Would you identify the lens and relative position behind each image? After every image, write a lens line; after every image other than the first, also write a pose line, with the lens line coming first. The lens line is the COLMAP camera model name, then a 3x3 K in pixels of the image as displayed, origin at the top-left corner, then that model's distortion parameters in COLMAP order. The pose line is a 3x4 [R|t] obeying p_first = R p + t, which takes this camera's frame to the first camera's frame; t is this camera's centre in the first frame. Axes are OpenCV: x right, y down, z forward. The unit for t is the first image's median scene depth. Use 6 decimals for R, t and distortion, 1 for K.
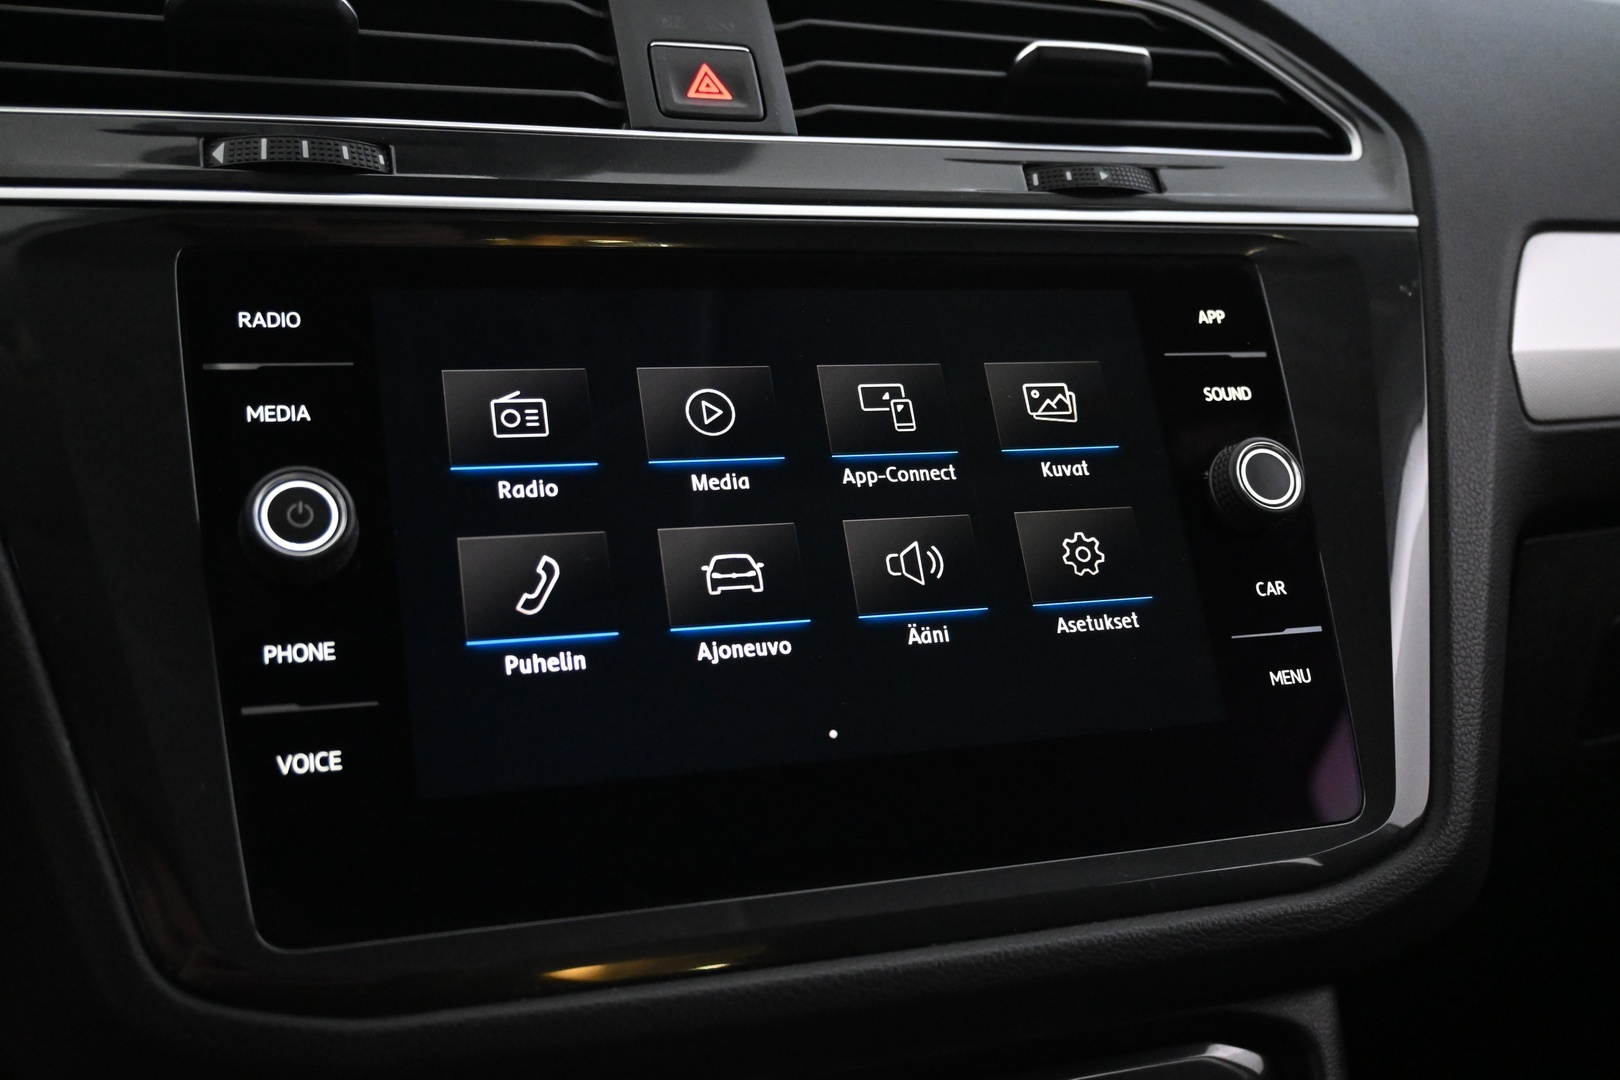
lens RADIAL K [[1564.9, 0, 815.5], [0, 1564.9, 543.5], [0, 0, 1]] dist [0.002248, 0.000000]
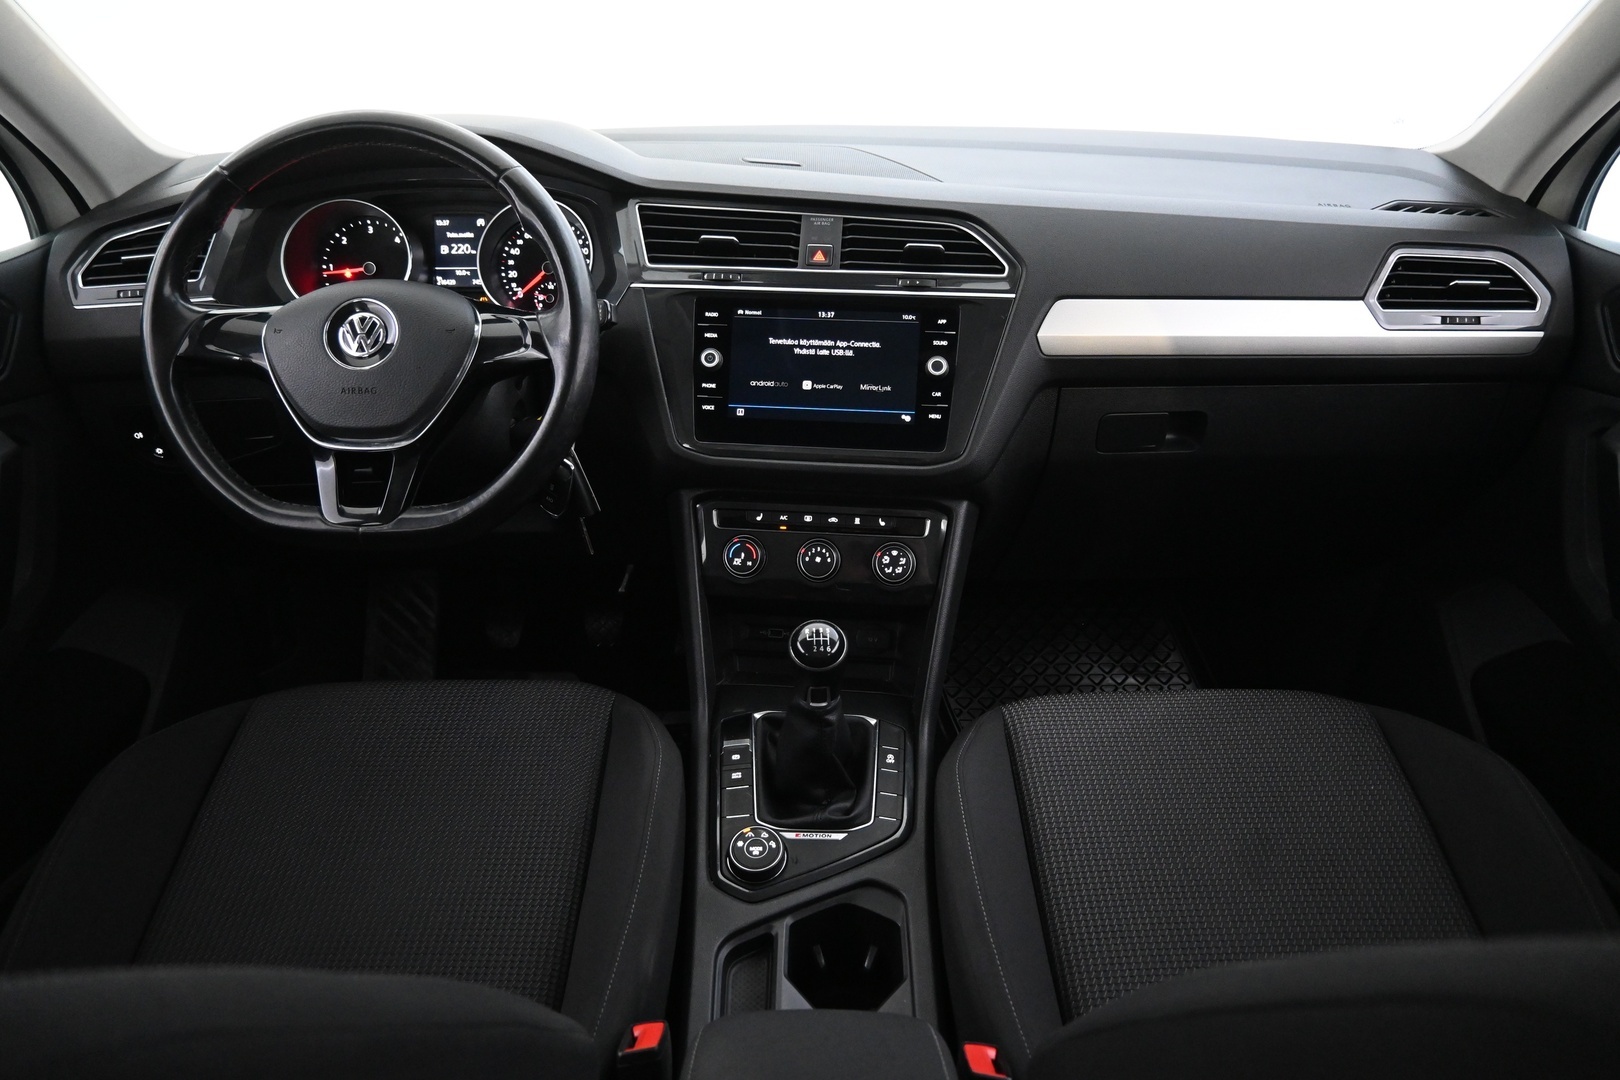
lens RADIAL K [[1121.5, 0, 814.5], [0, 1121.5, 541.5], [0, 0, 1]] dist [-0.012038, -0.003212]
pose [[0.909300, 0.158980, -0.384577, 1.333057], [-0.077481, 0.972667, 0.218894, -0.237682], [0.408865, -0.169243, 0.896764, -2.009465]]
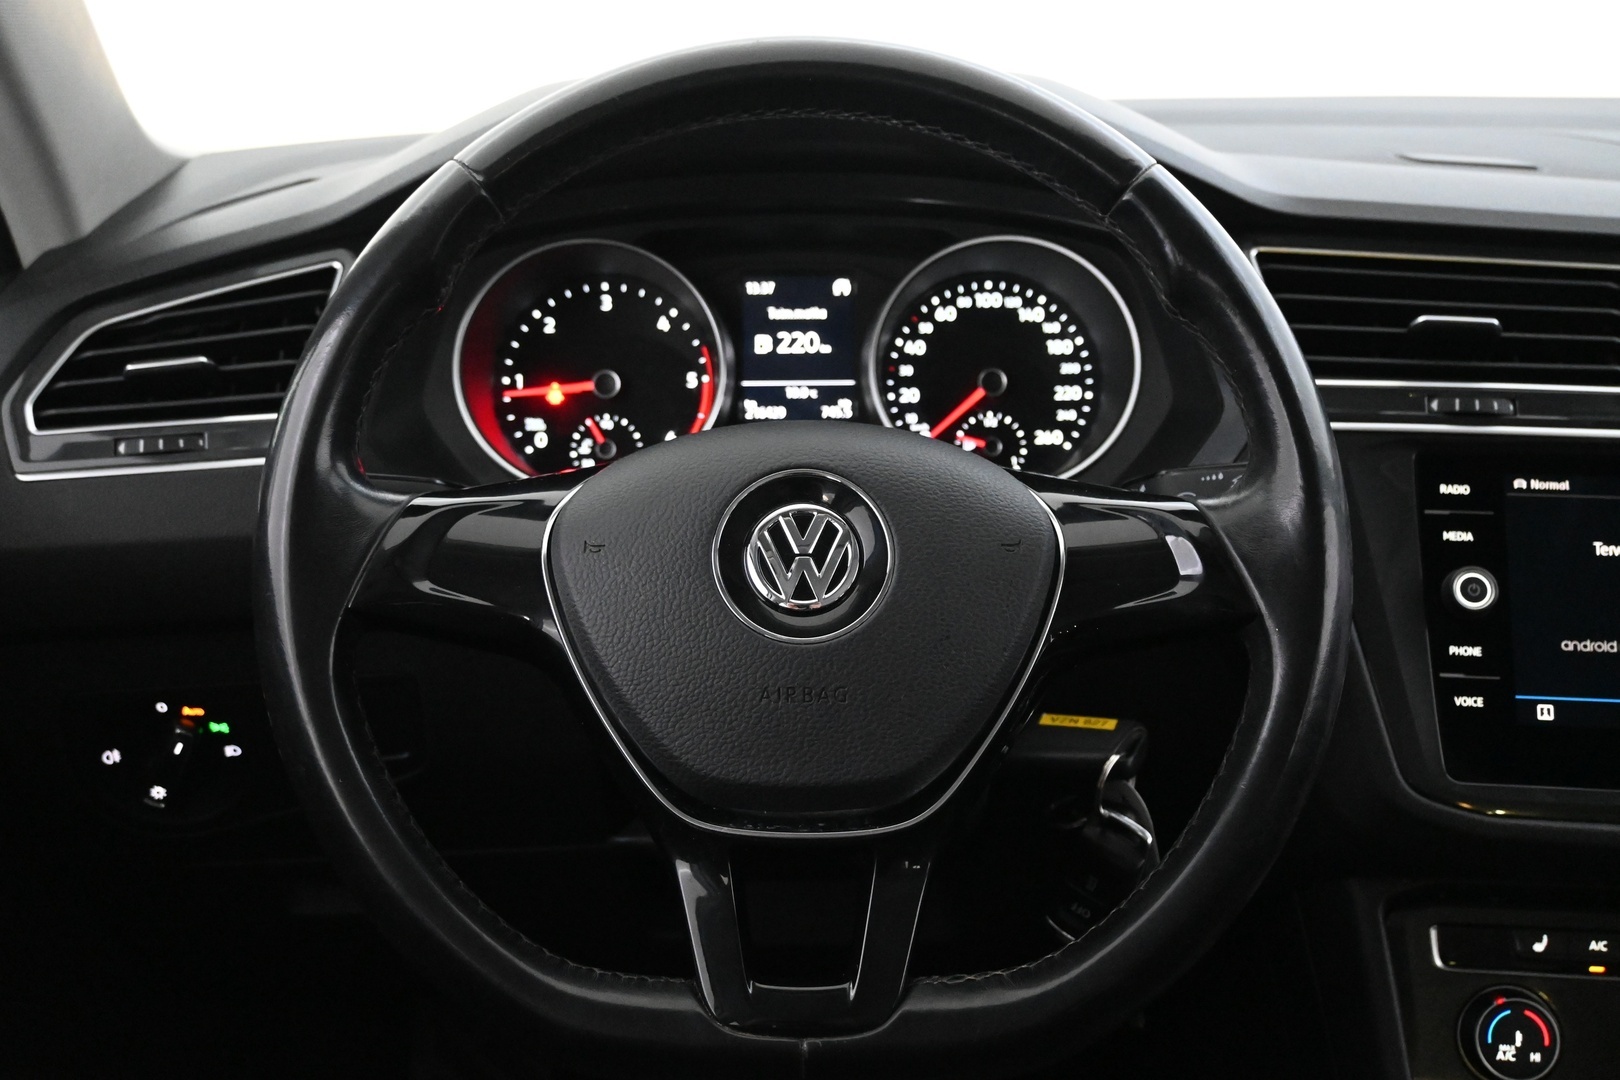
lens RADIAL K [[1852.8, 0, 814.4], [0, 1852.8, 542.9], [0, 0, 1]] dist [-0.003007, 0.000000]
pose [[0.908410, 0.102545, -0.405309, -0.112877], [-0.073192, 0.993488, 0.087313, -0.222466], [0.411624, -0.049651, 0.910001, -1.599960]]
